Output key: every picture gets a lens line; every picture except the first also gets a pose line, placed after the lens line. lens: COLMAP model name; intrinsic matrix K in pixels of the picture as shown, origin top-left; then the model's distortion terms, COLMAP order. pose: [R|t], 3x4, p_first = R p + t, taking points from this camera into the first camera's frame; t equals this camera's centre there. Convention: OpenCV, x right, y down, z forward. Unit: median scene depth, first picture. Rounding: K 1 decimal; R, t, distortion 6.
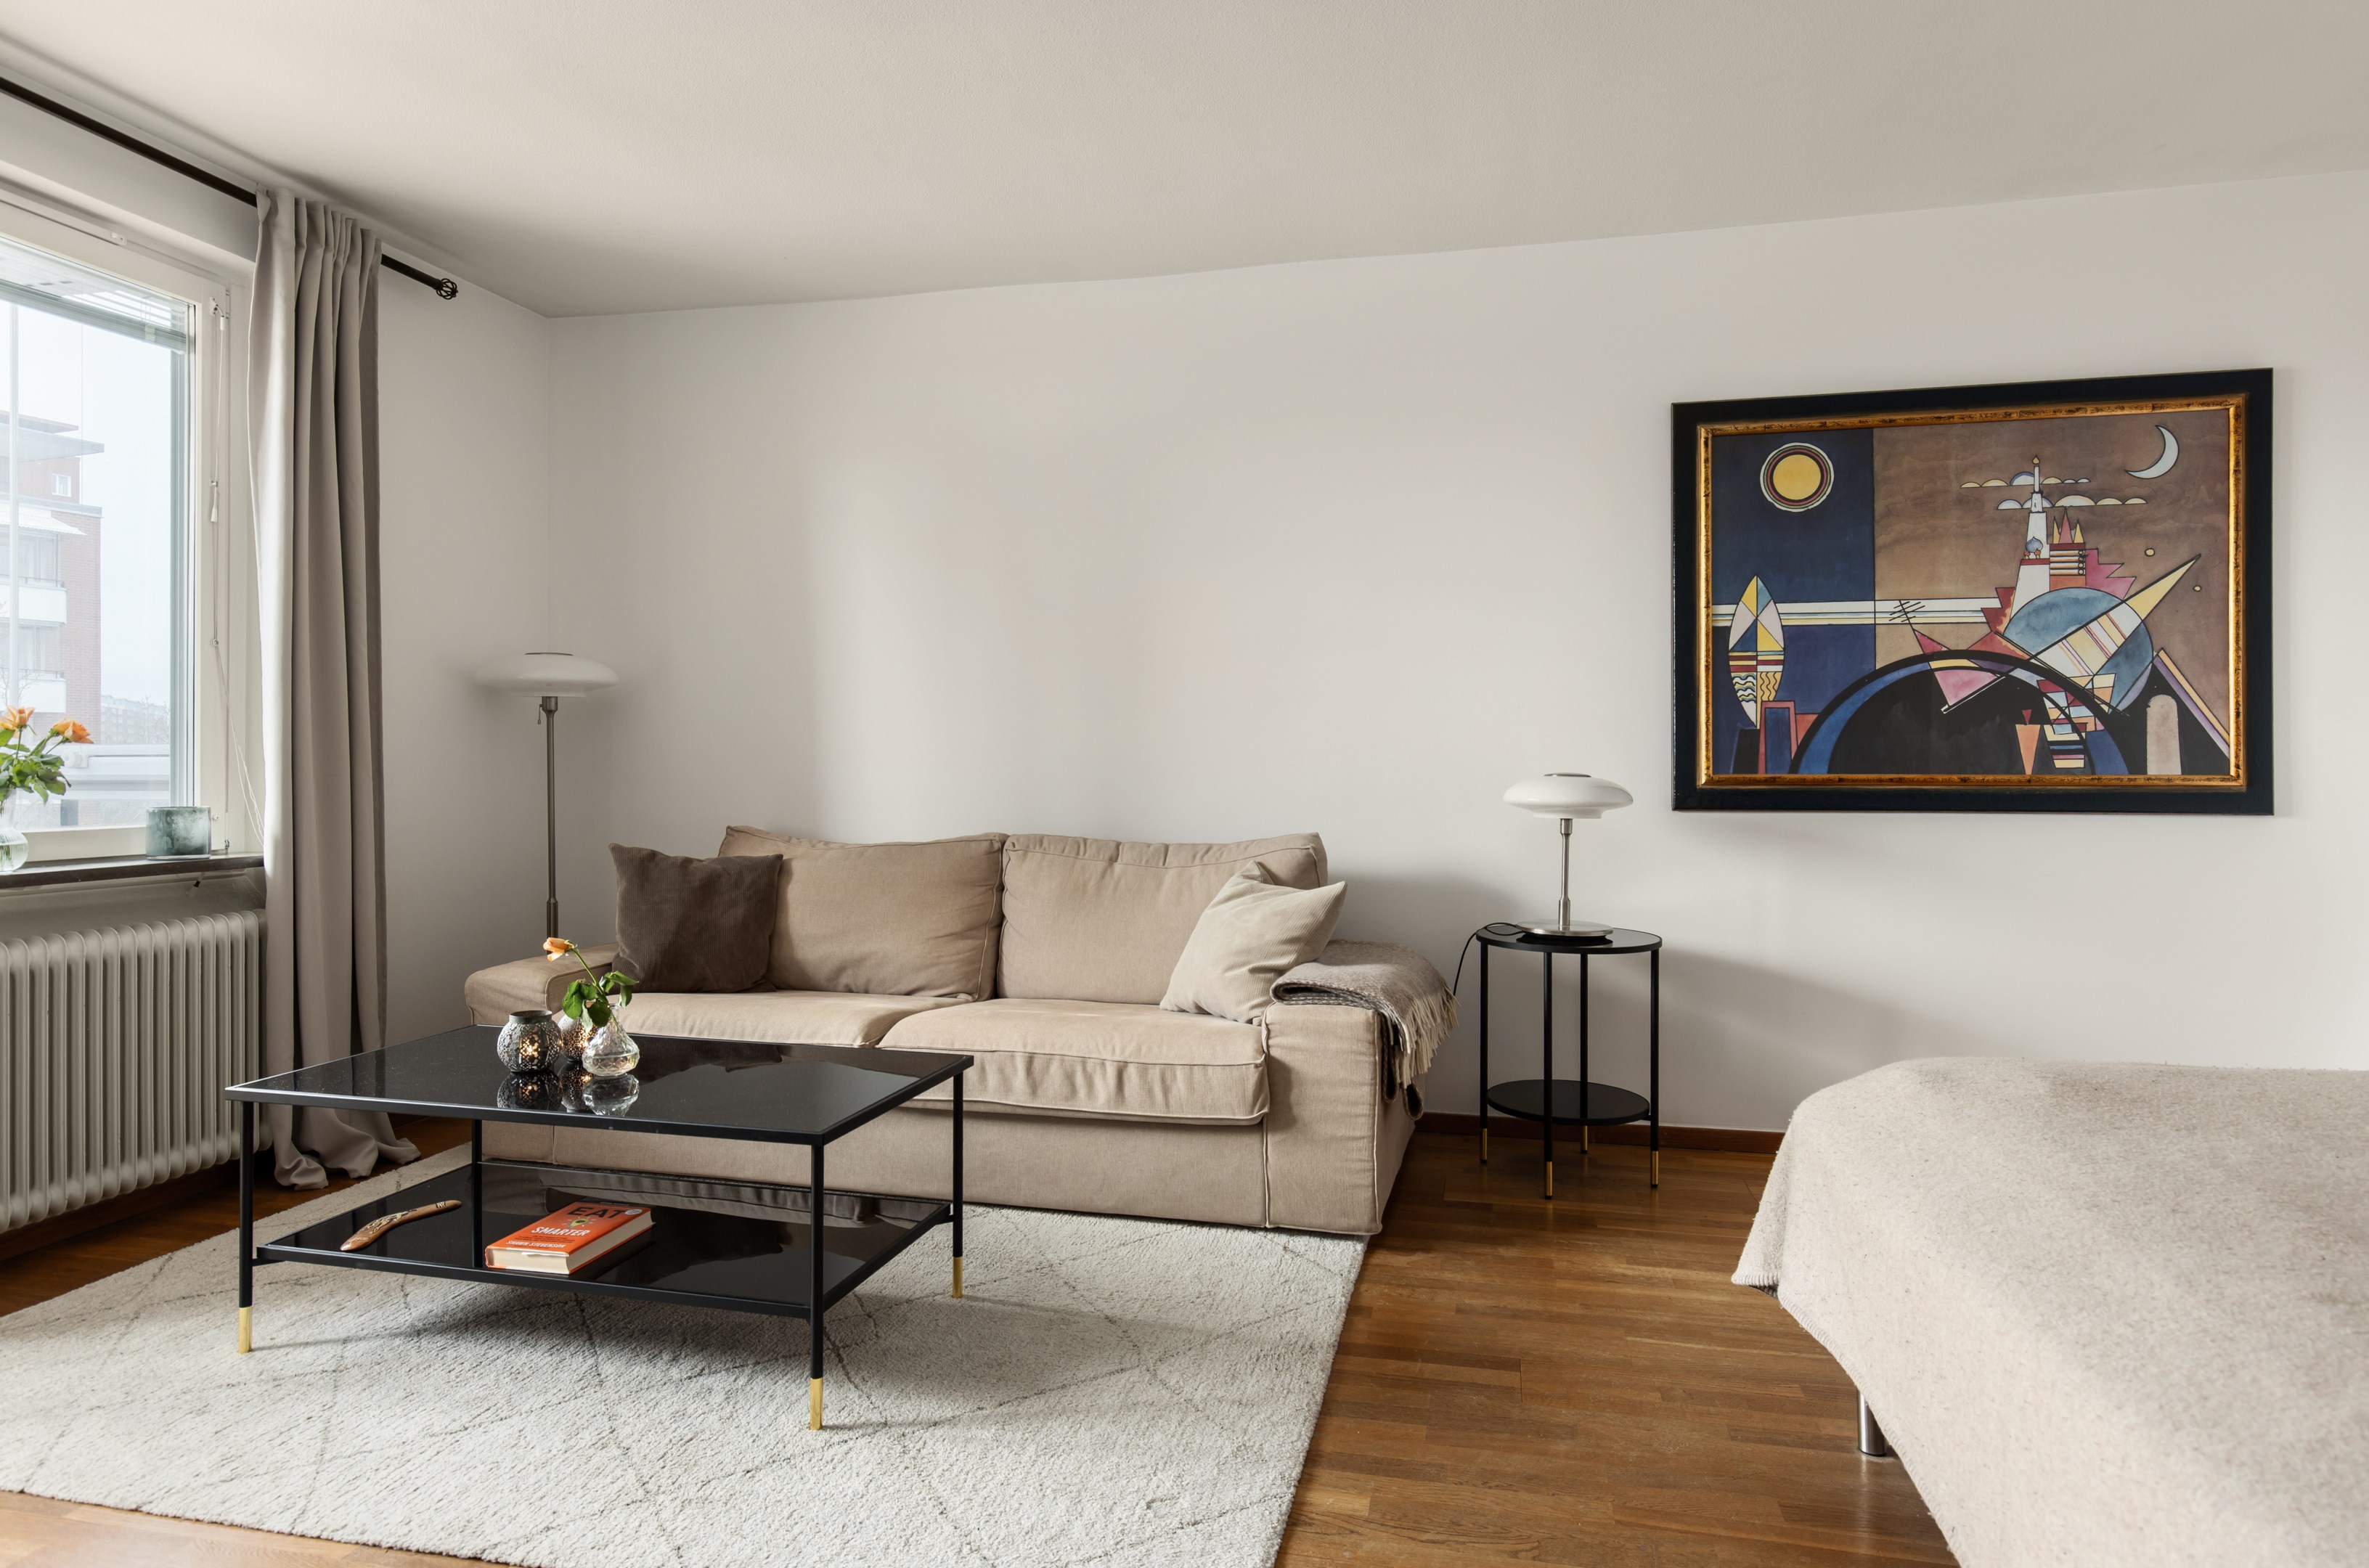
lens RADIAL K [[1352.4, 0, 1185.7], [0, 1352.4, 762.8], [0, 0, 1]] dist [-0.000615, -0.000247]
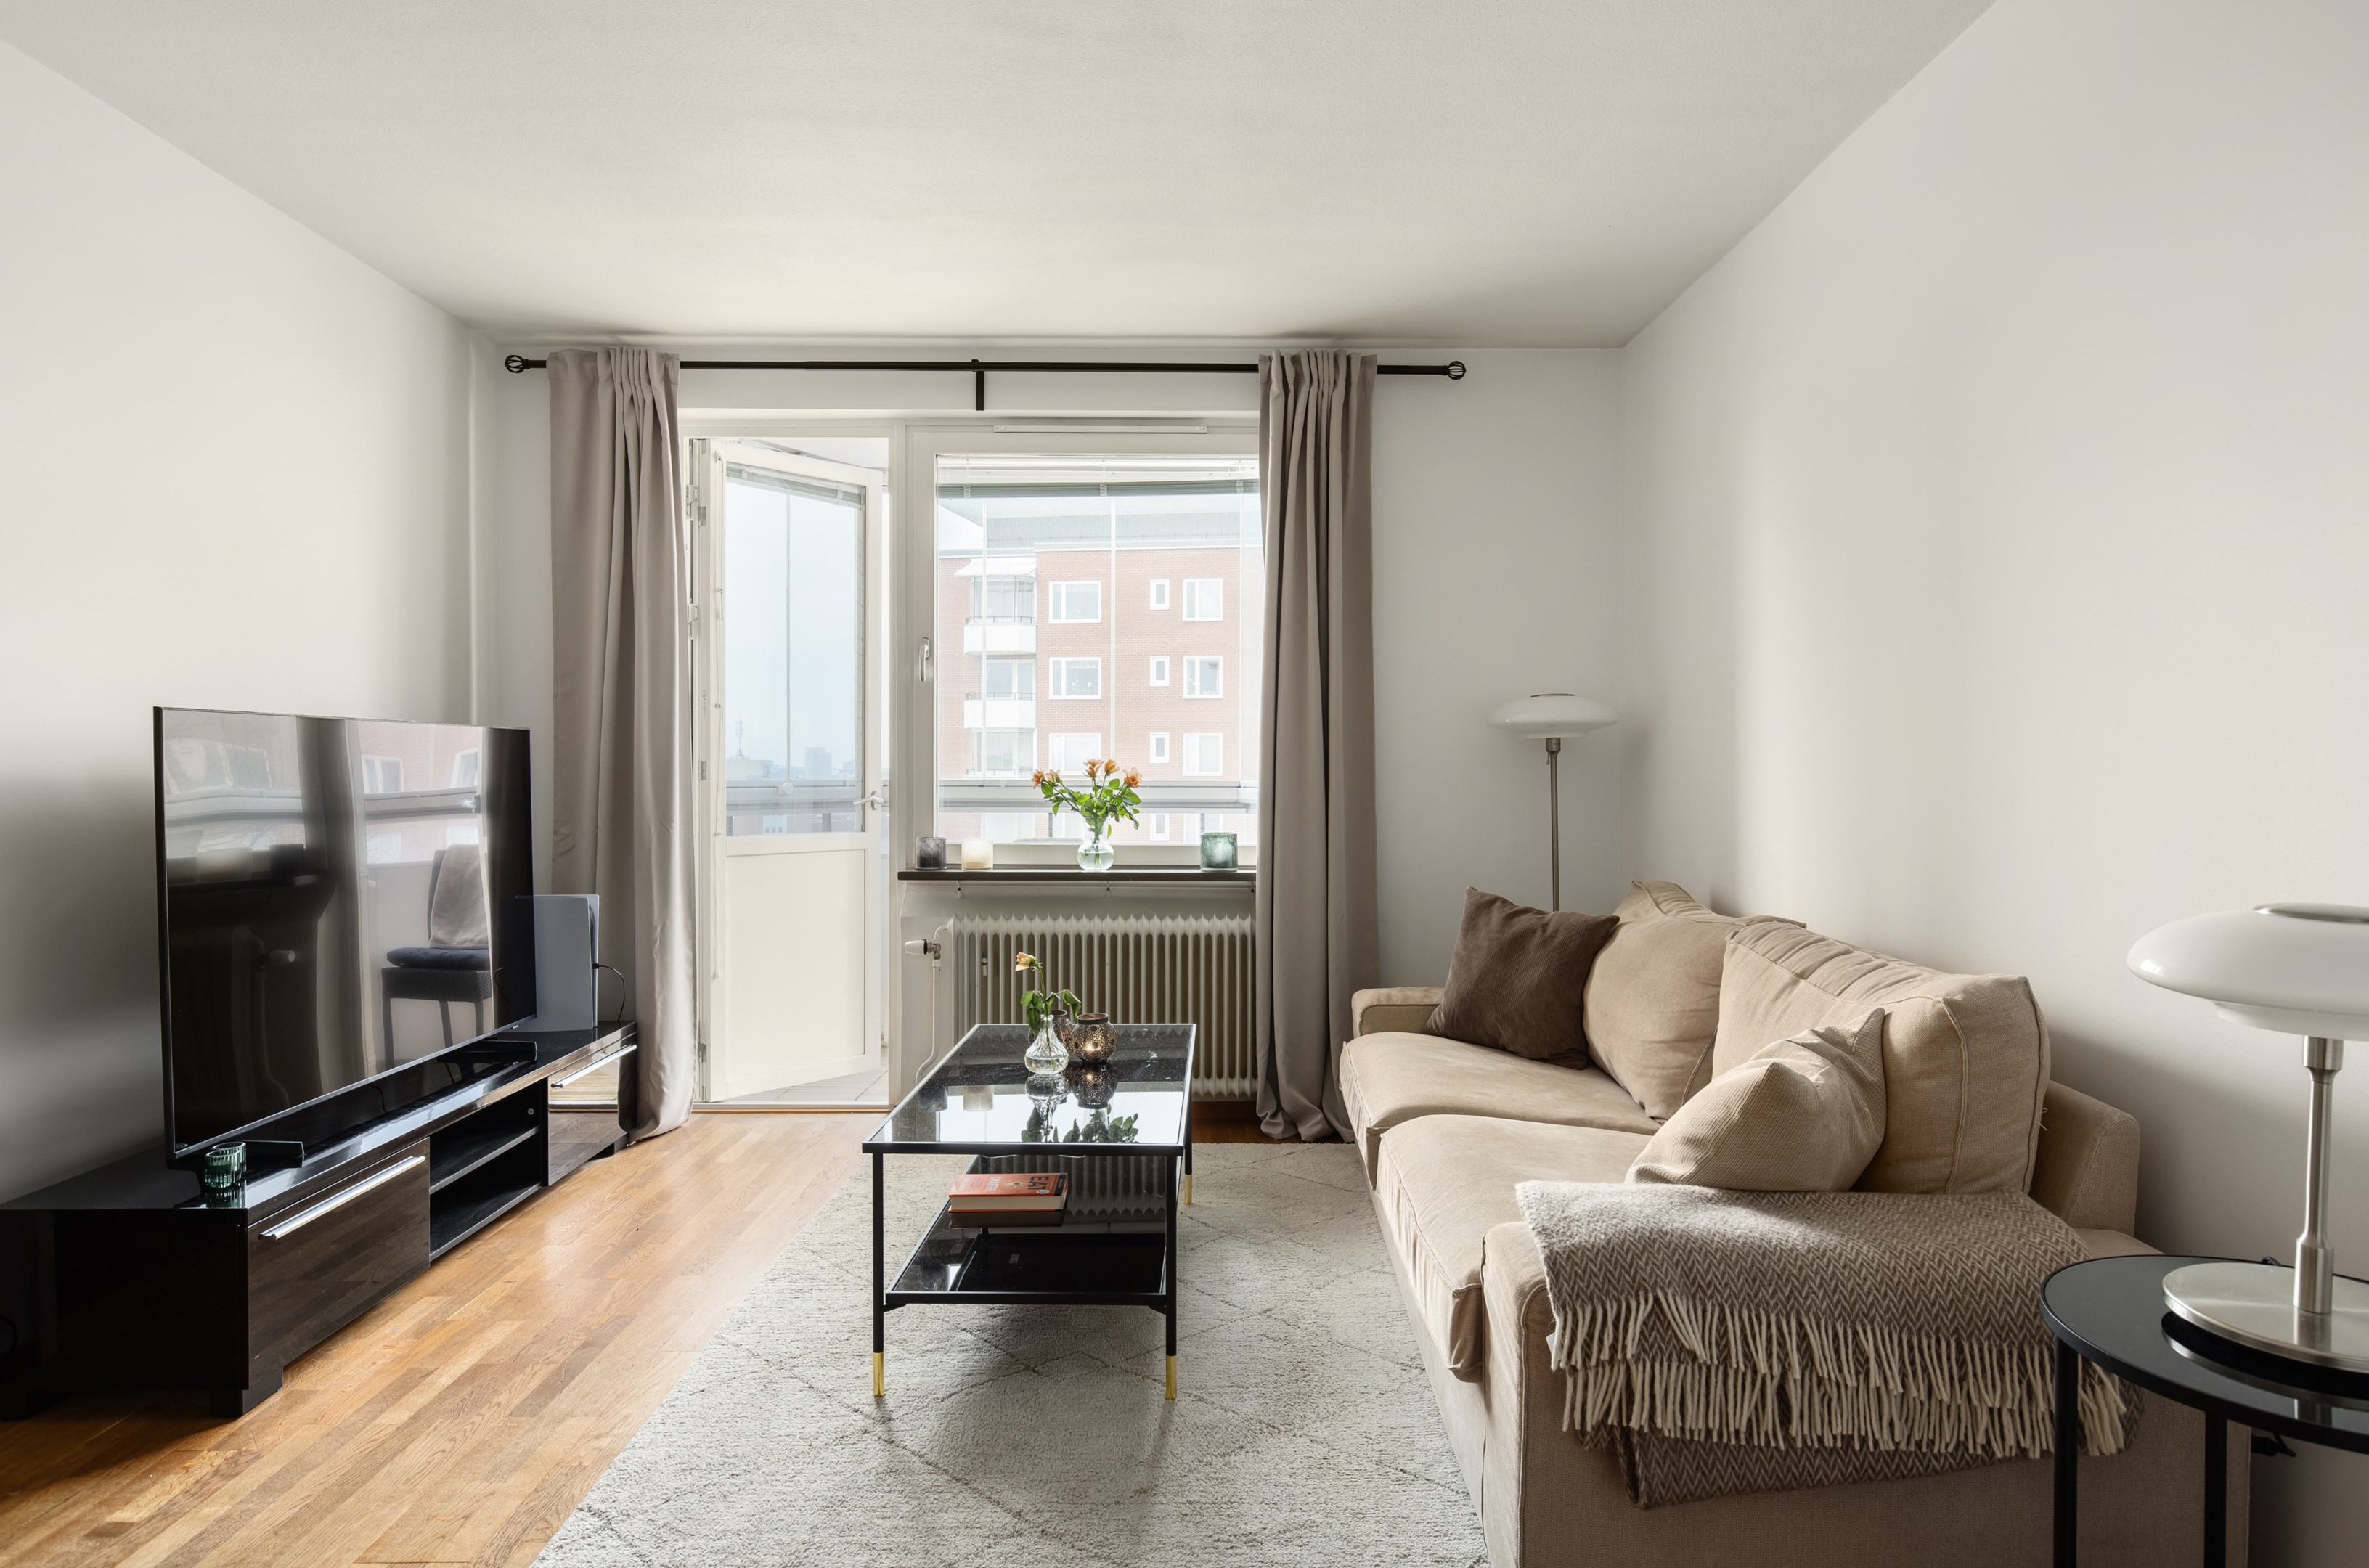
lens RADIAL K [[1402.7, 0, 1184.5], [0, 1402.7, 784.0], [0, 0, 1]] dist [0.004204, -0.000391]
pose [[0.225627, 0.012028, -0.974139, 0.594743], [-0.003263, 0.999927, 0.011591, -0.031272], [0.974208, 0.000564, 0.225650, 0.606781]]
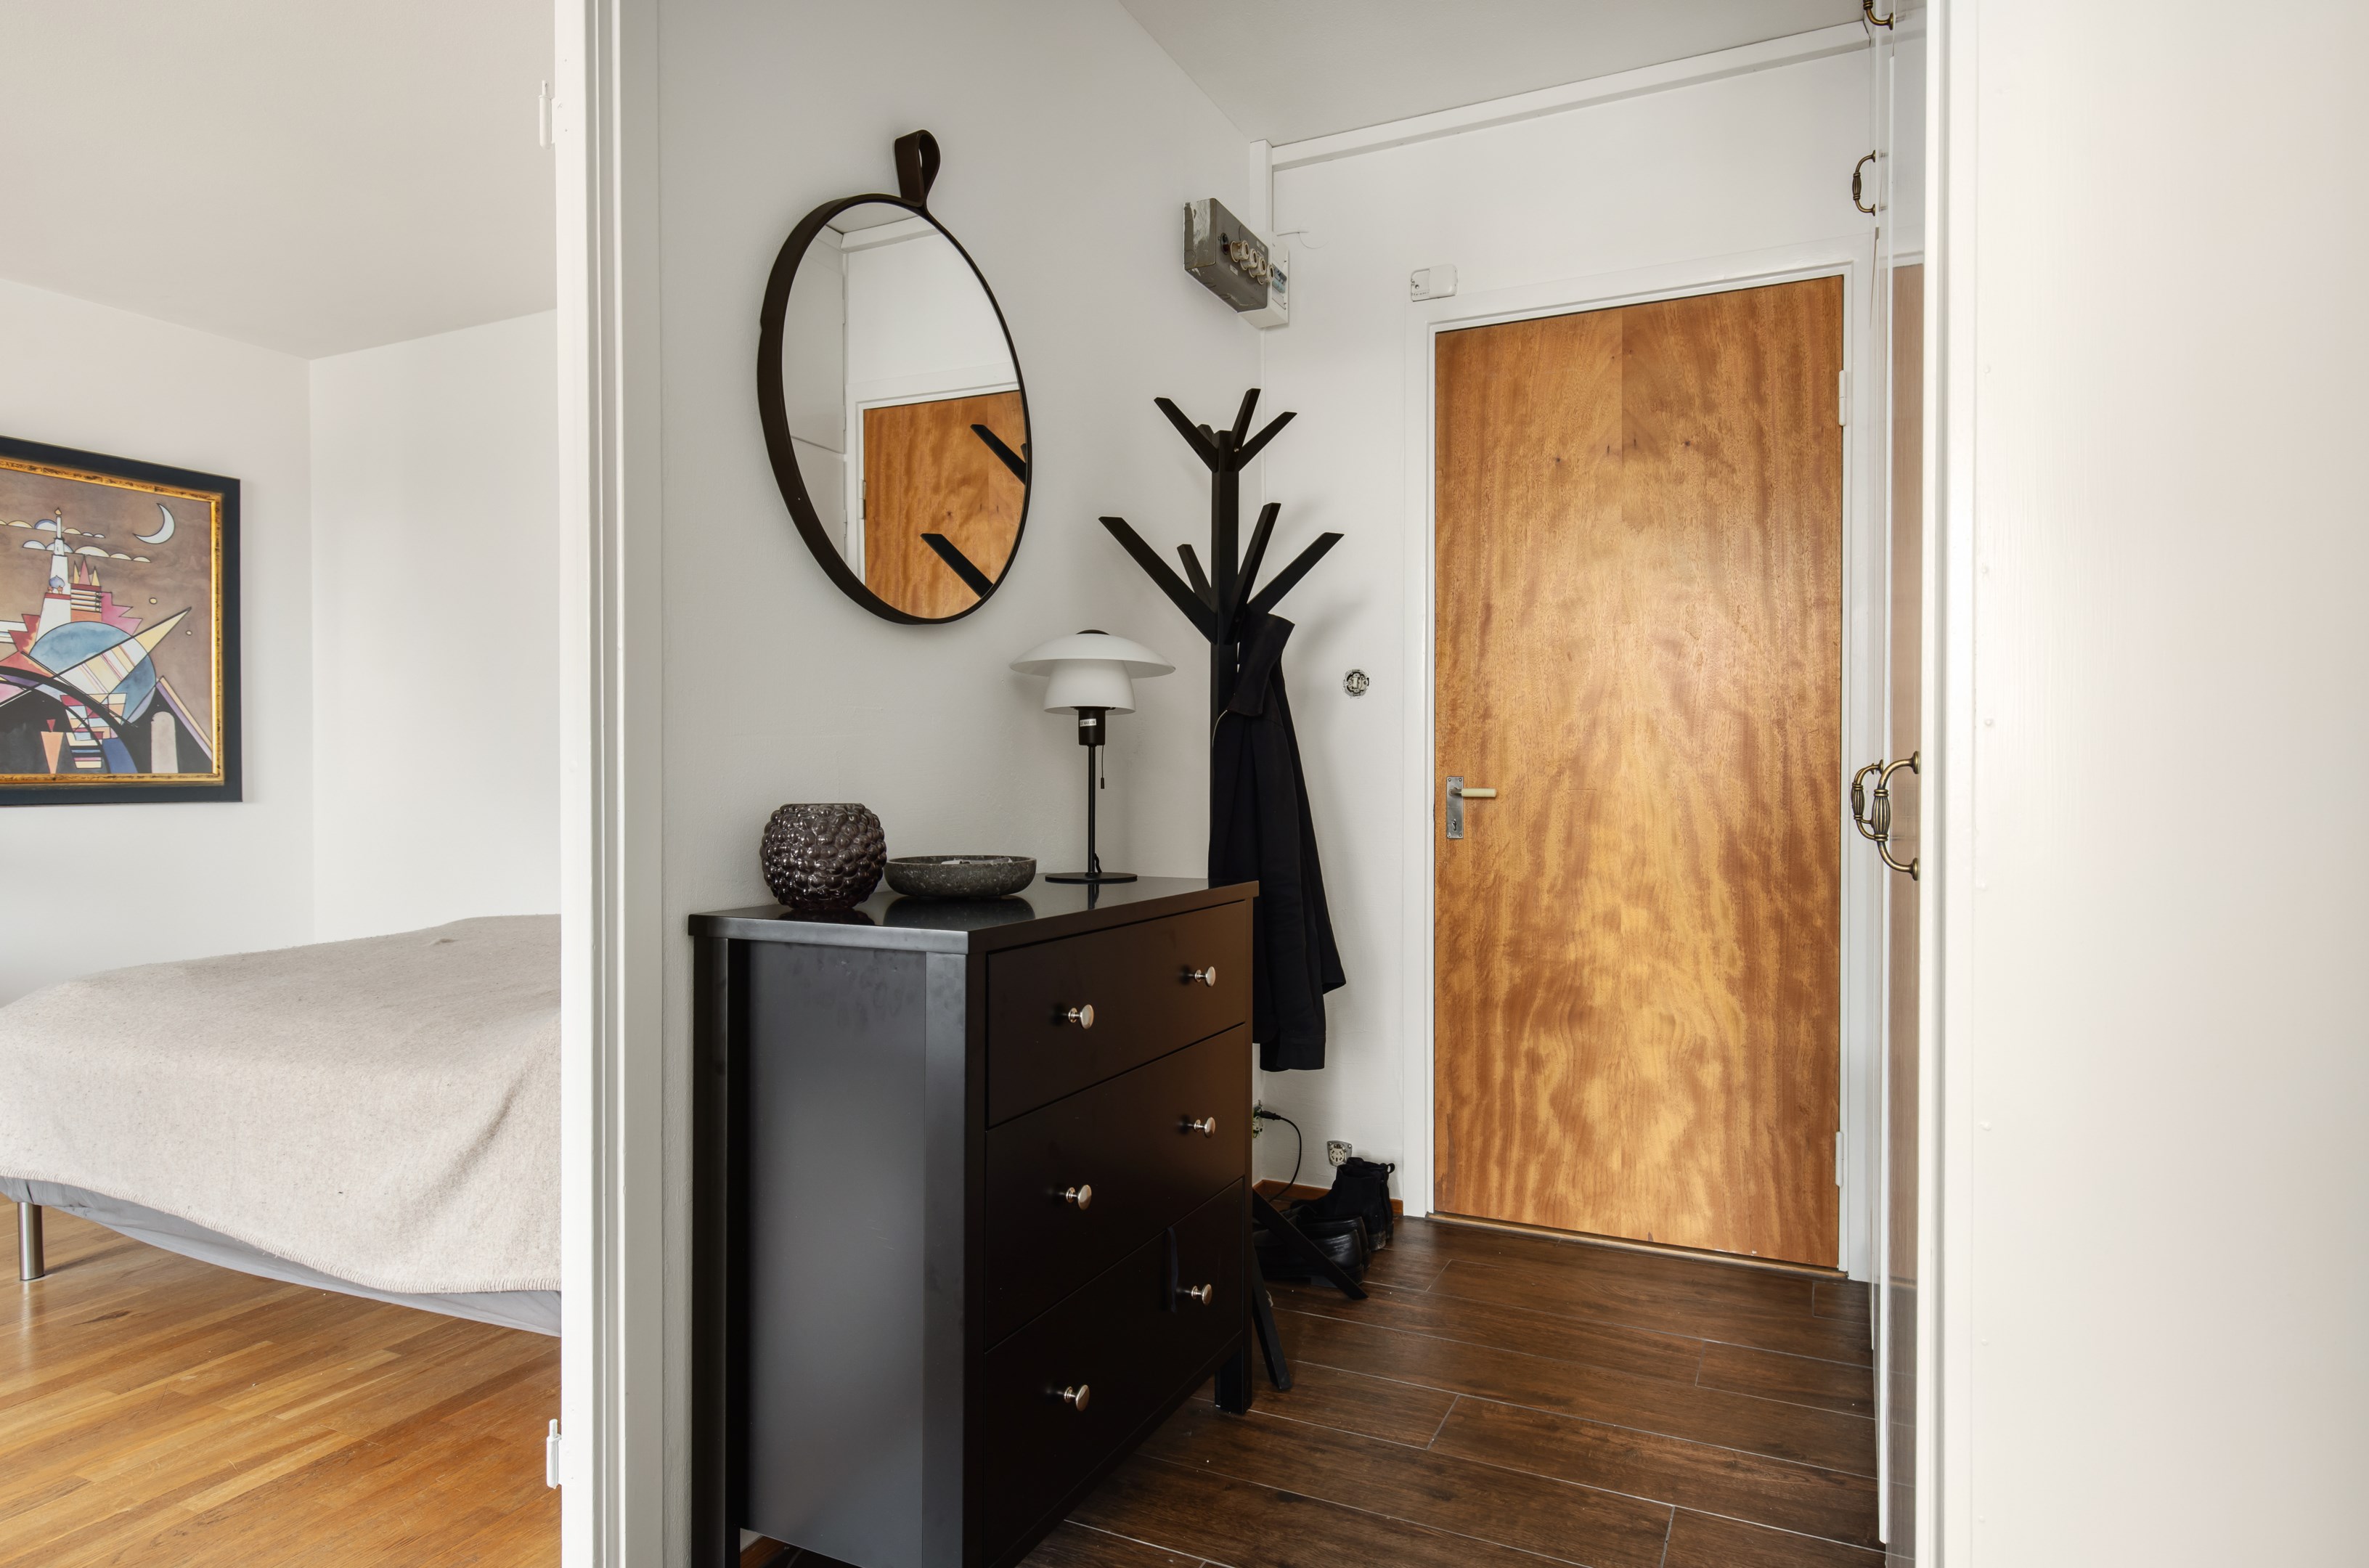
lens RADIAL K [[1355.0, 0, 1181.3], [0, 1355.0, 777.4], [0, 0, 1]] dist [0.007054, 0.000757]
pose [[0.223293, -0.006661, 0.974729, -0.330960], [-0.000593, 0.999976, 0.006969, 0.003088], [-0.974751, -0.002134, 0.223283, -0.244058]]
